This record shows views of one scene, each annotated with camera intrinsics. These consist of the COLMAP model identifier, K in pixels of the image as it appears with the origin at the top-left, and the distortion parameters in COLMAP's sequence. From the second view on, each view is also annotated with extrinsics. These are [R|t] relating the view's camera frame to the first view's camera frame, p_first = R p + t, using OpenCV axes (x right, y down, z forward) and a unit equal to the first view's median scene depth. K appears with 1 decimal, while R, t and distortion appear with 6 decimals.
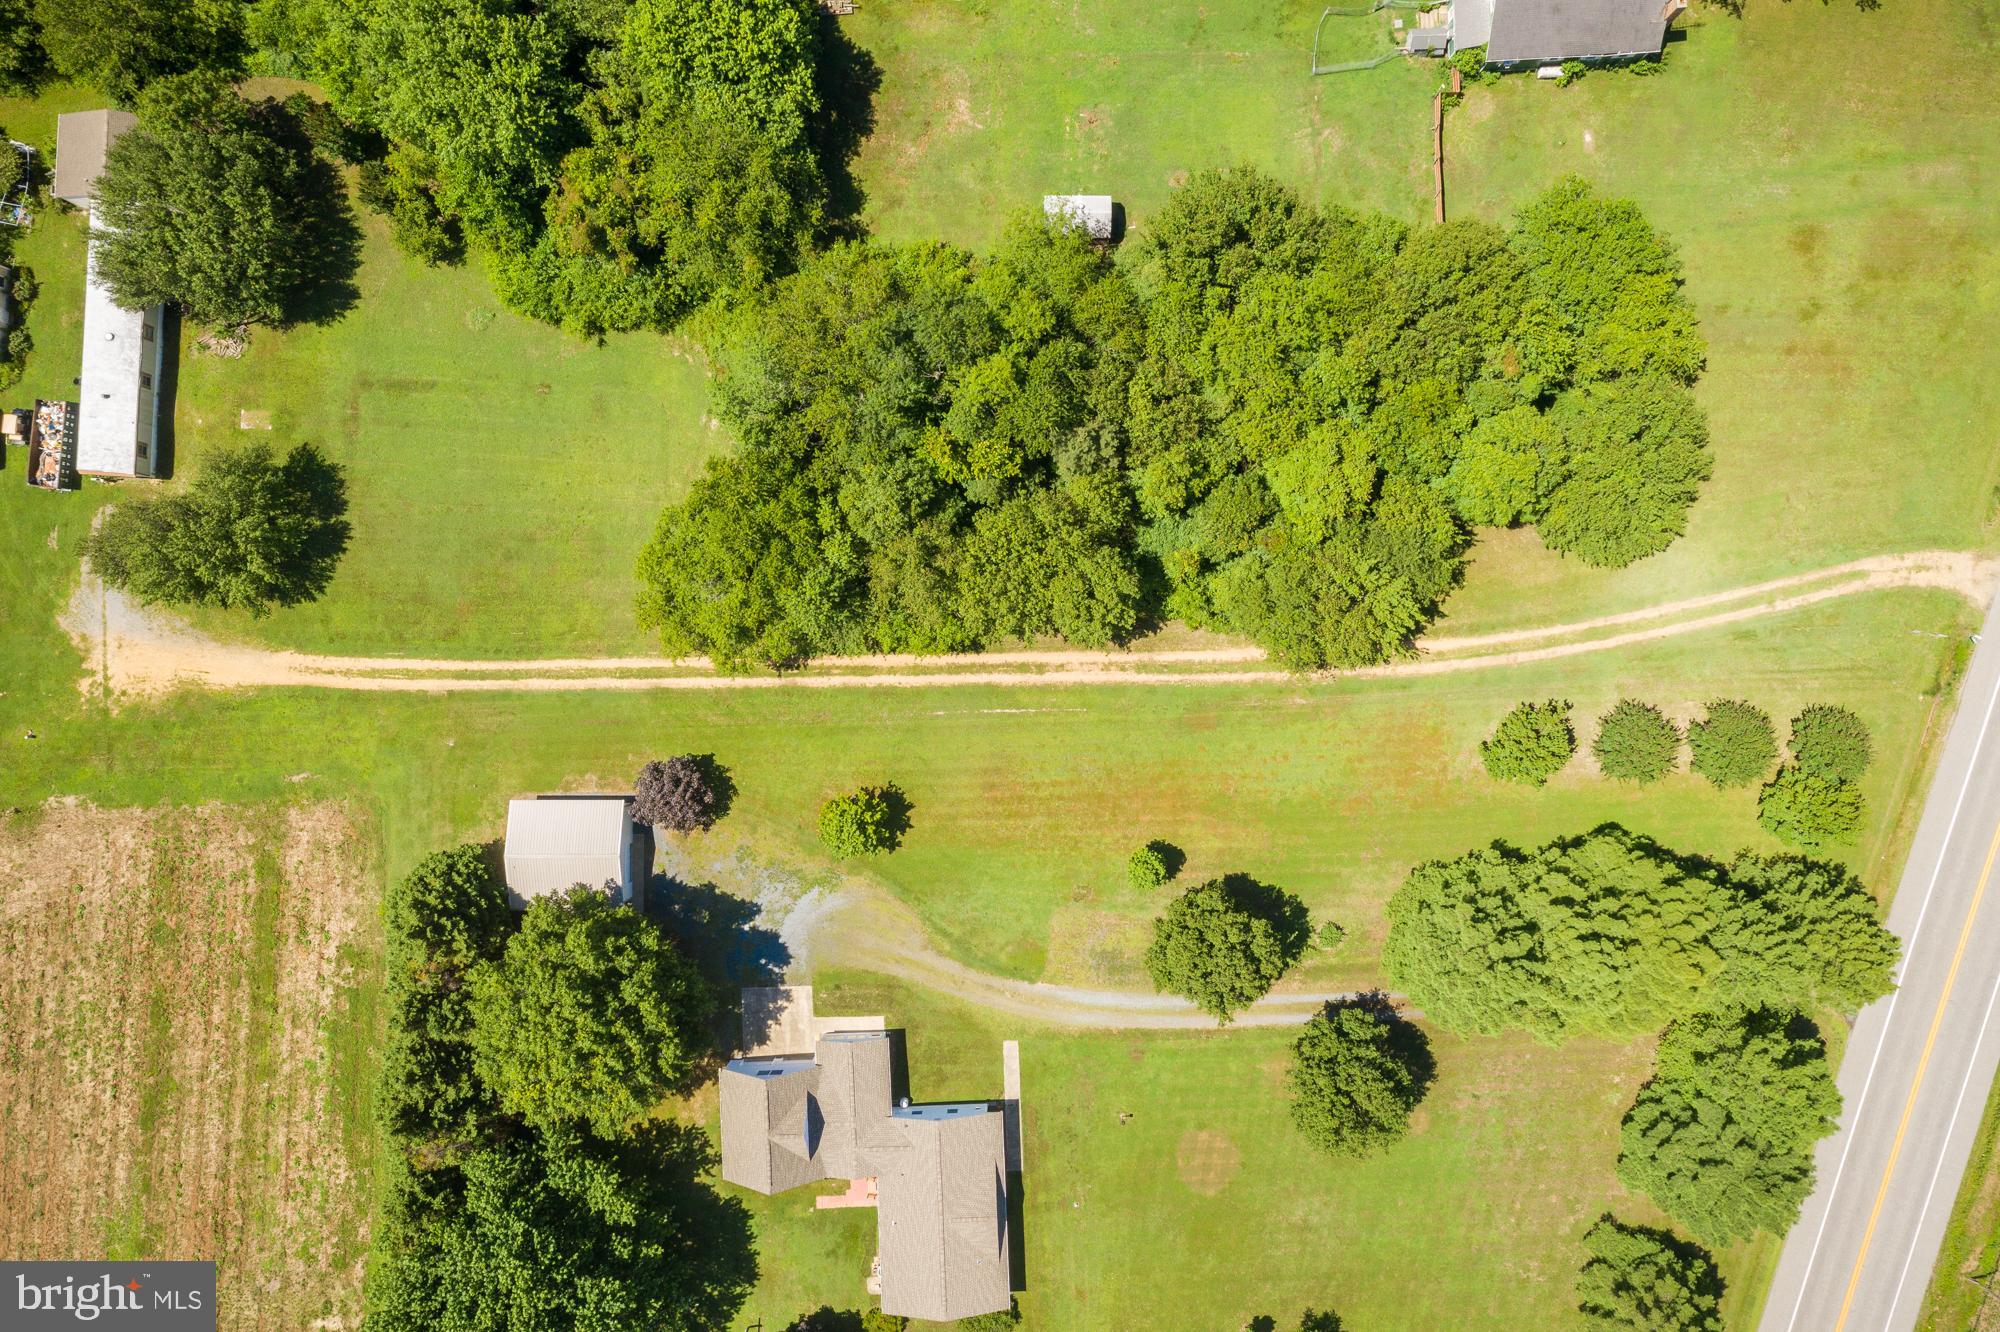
lens RADIAL K [[1570.5, 0, 1003.2], [0, 1570.5, 714.3], [0, 0, 1]] dist [-0.006382, 0.078284]
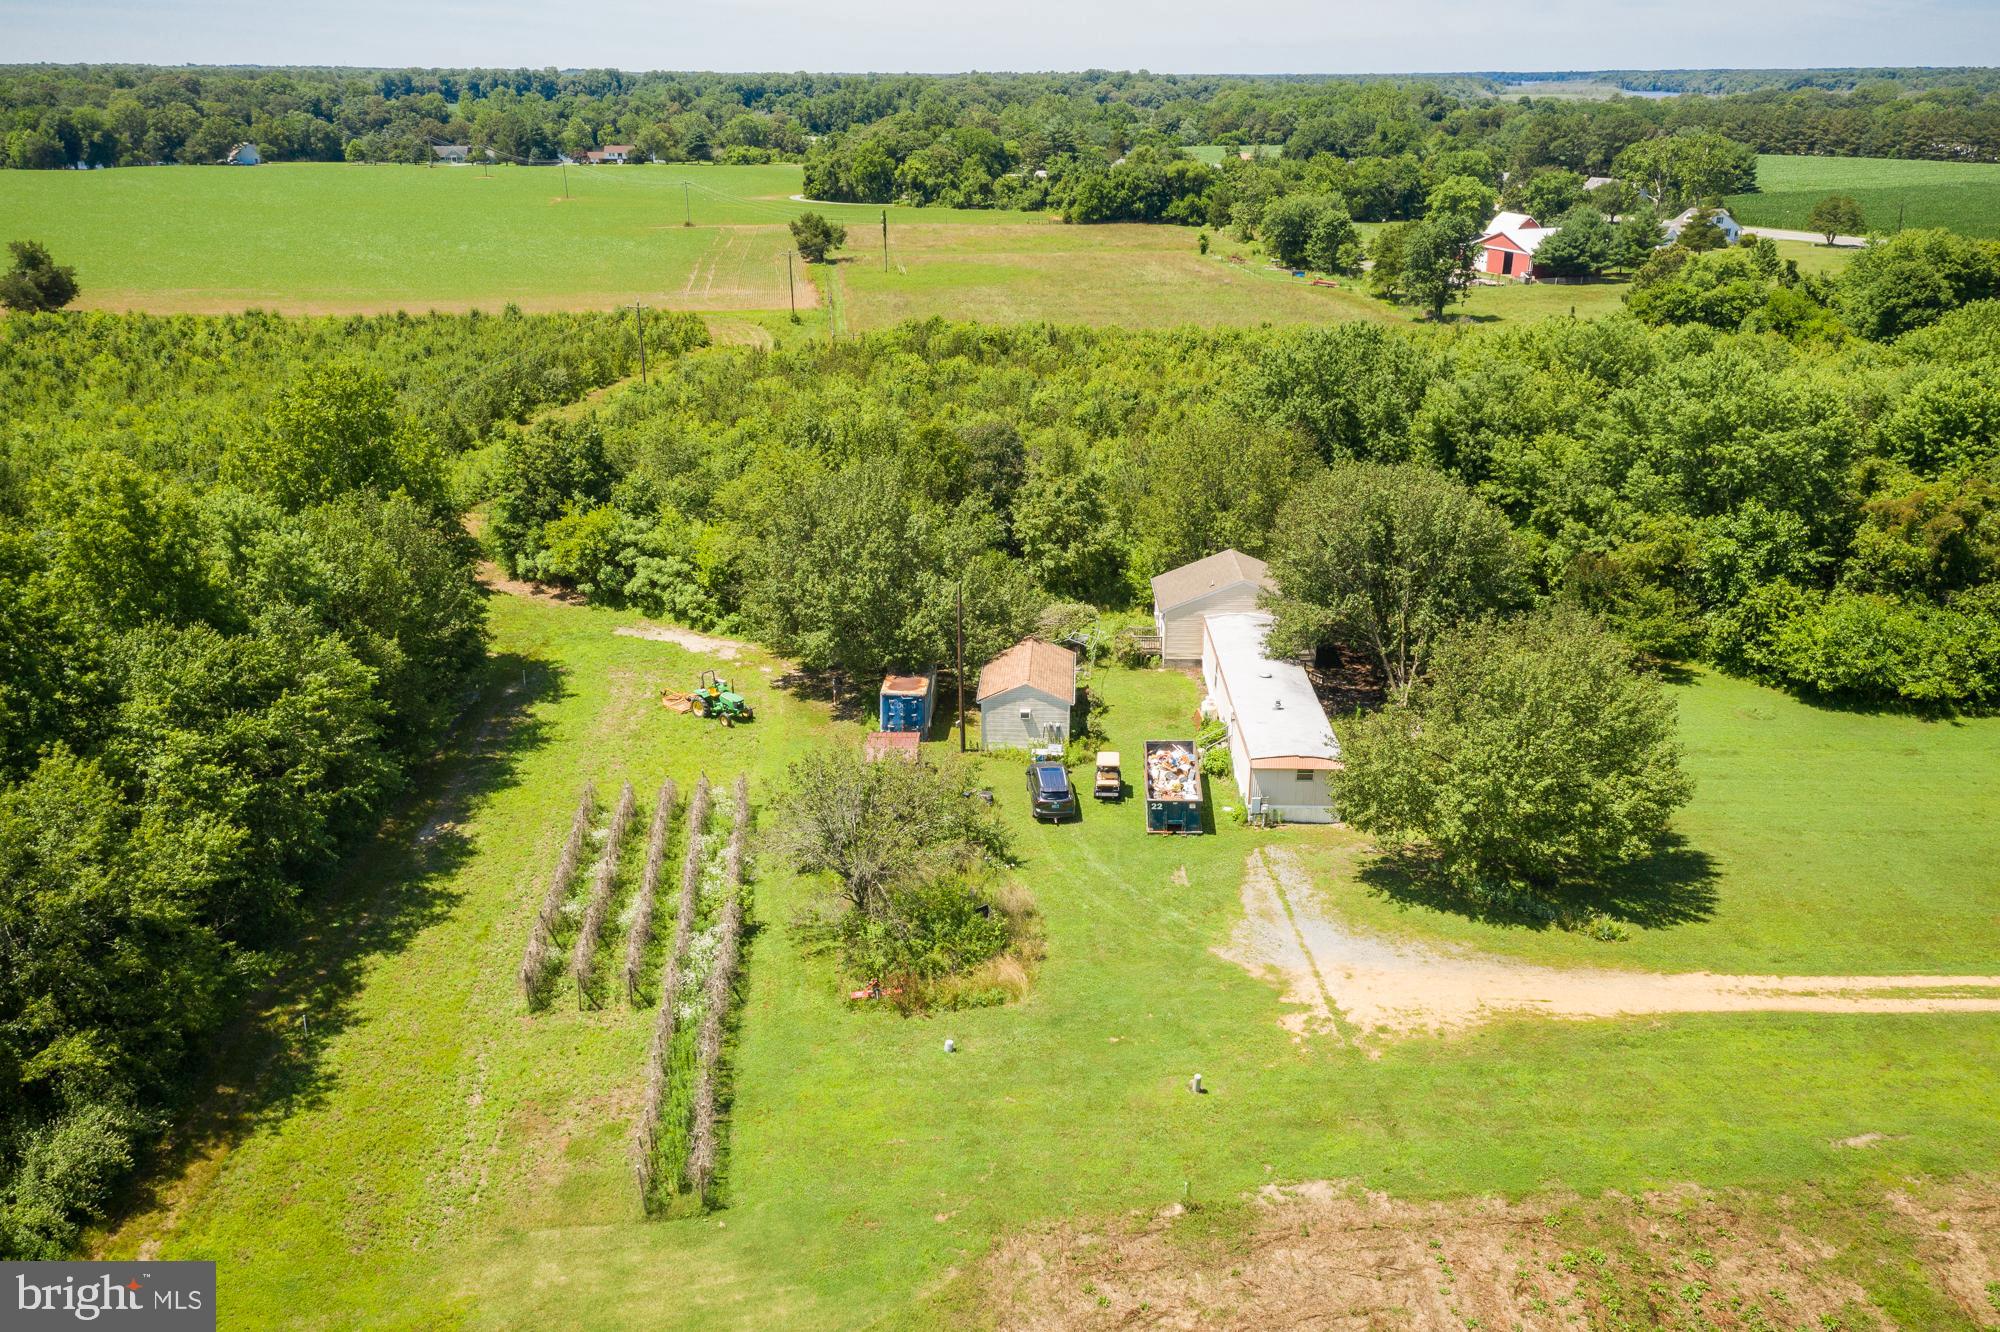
lens RADIAL K [[1613.2, 0, 1000.0], [0, 1613.2, 666.0], [0, 0, 1]] dist [-0.000864, 0.053668]
pose [[0.999436, -0.005626, 0.033108, -0.681258], [0.032985, 0.349588, -0.936323, 0.379872], [-0.006307, 0.936887, 0.349577, 0.741381]]
